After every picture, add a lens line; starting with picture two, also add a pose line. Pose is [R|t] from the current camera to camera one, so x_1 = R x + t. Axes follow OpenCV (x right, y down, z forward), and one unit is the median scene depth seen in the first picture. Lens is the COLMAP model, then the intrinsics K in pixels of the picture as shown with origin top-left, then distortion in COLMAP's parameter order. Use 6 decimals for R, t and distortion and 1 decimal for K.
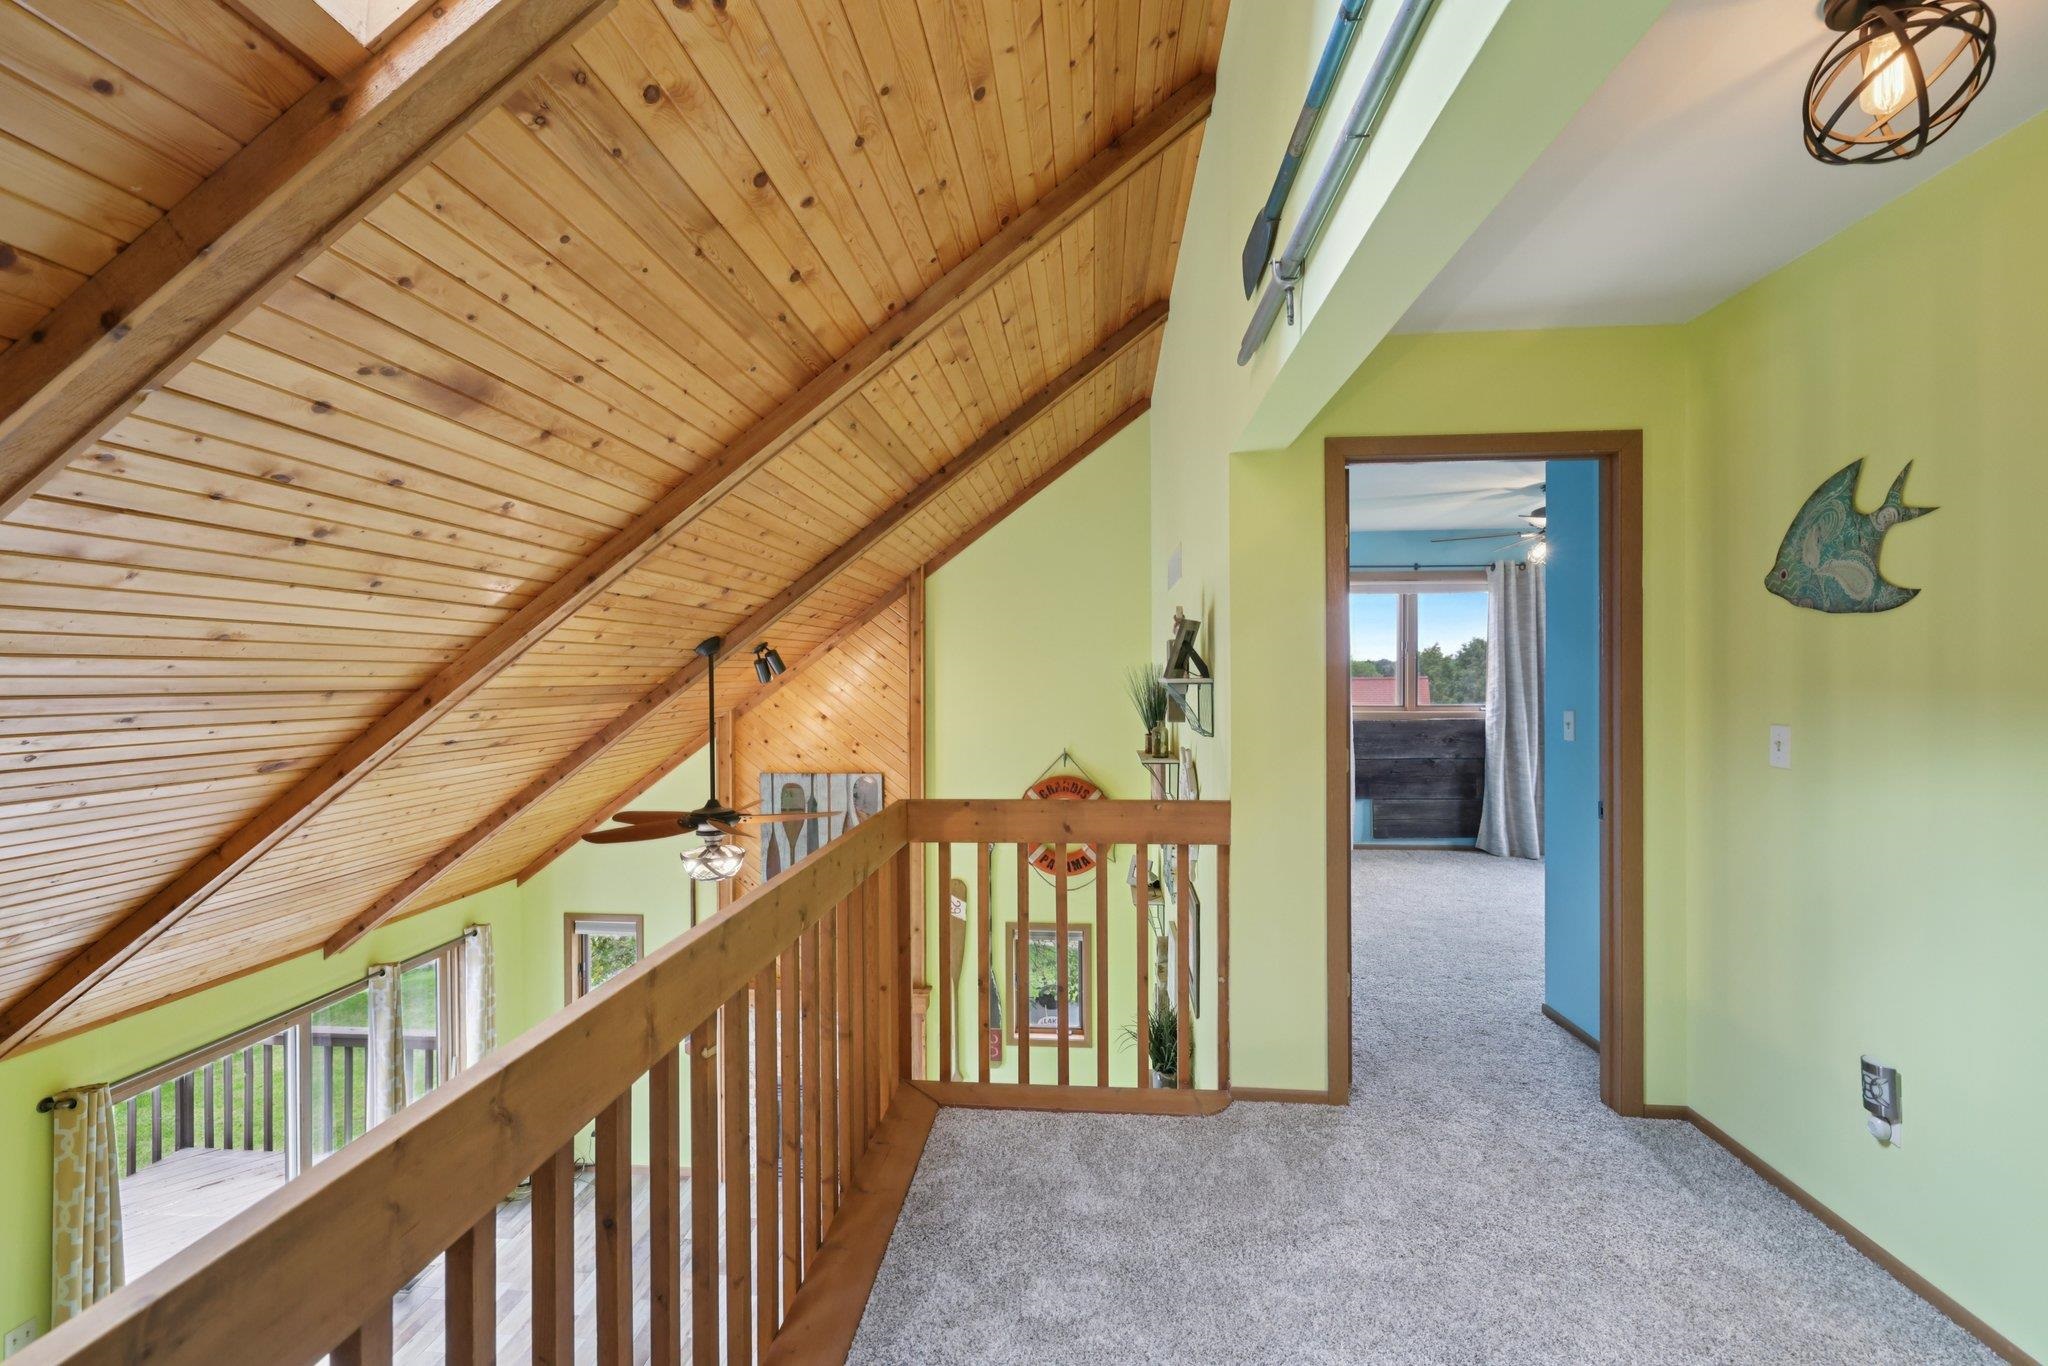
lens RADIAL K [[863.7, 0, 1022.4], [0, 863.7, 678.3], [0, 0, 1]] dist [-0.000172, 0.000212]
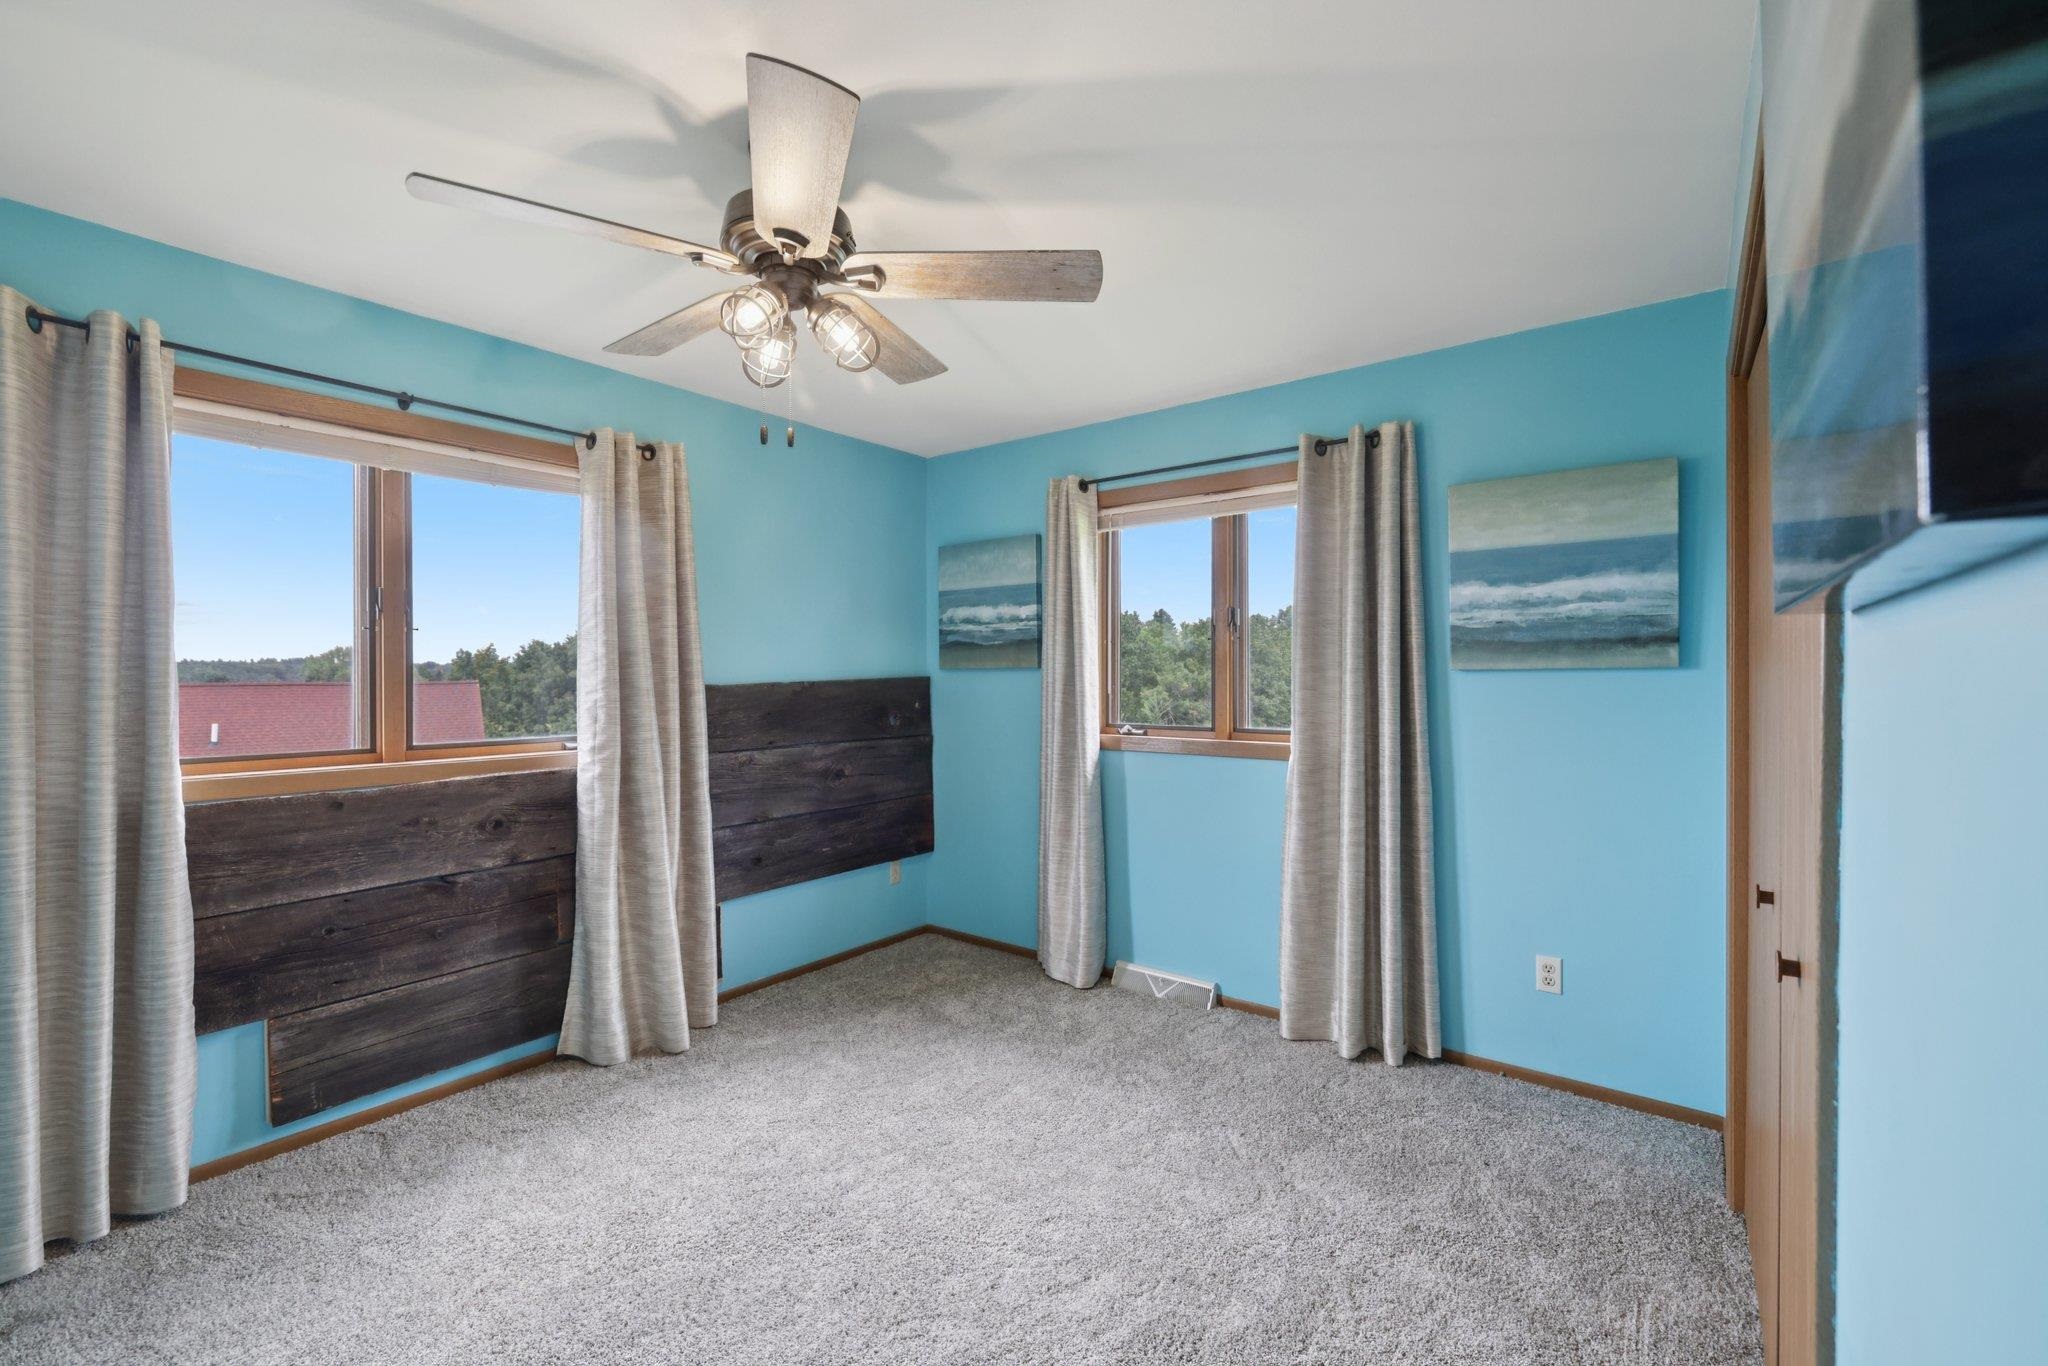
lens RADIAL K [[863.7, 0, 1022.4], [0, 863.7, 678.3], [0, 0, 1]] dist [-0.000172, 0.000212]
pose [[0.542503, -0.001954, 0.840052, 0.277628], [0.006145, 0.999980, -0.001643, 0.001547], [-0.840031, 0.006053, 0.542504, 0.548785]]
